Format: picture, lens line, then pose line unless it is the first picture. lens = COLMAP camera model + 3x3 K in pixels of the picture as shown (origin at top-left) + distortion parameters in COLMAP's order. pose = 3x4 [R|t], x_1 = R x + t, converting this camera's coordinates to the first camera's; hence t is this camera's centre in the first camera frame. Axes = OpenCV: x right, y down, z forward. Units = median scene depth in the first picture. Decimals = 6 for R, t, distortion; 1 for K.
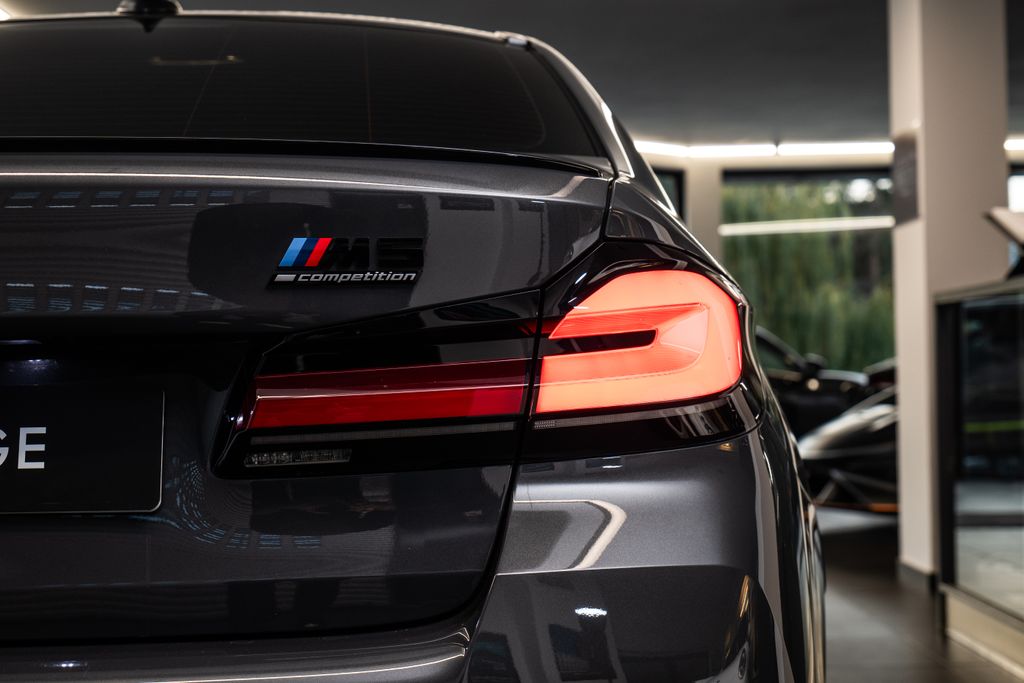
lens RADIAL K [[1864.2, 0, 512.6], [0, 1864.2, 350.5], [0, 0, 1]] dist [-0.020542, 0.000000]
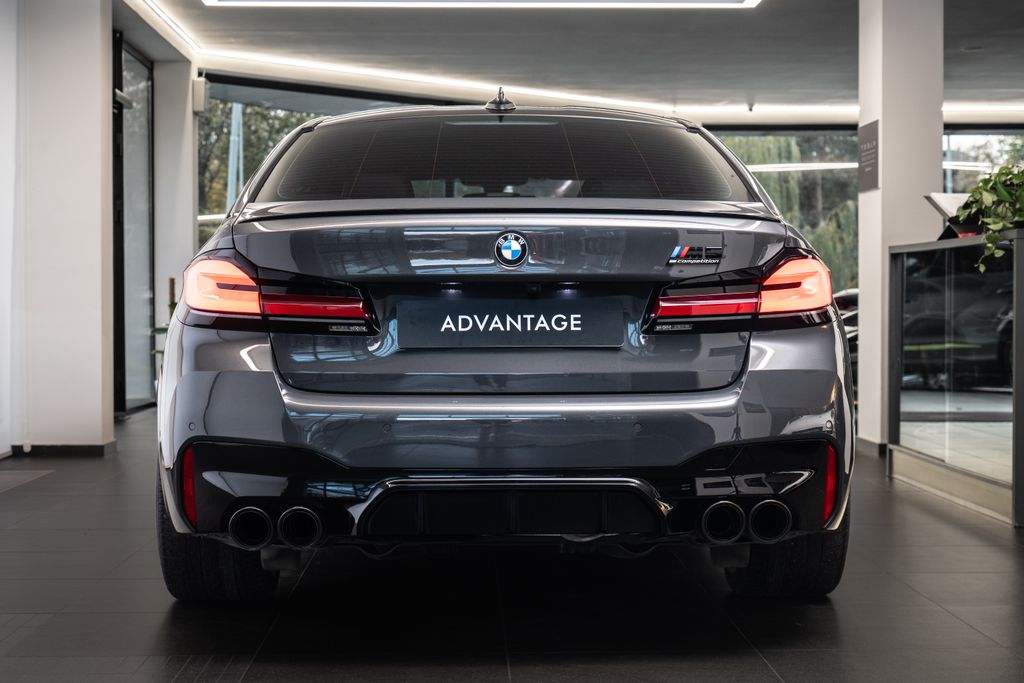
lens RADIAL K [[1864.2, 0, 512.1], [0, 1864.2, 334.3], [0, 0, 1]] dist [-0.020542, 0.000000]
pose [[0.999351, 0.014302, 0.033076, -0.419329], [-0.015404, 0.999326, 0.033317, -0.018267], [-0.032578, -0.033805, 0.998897, -1.625360]]
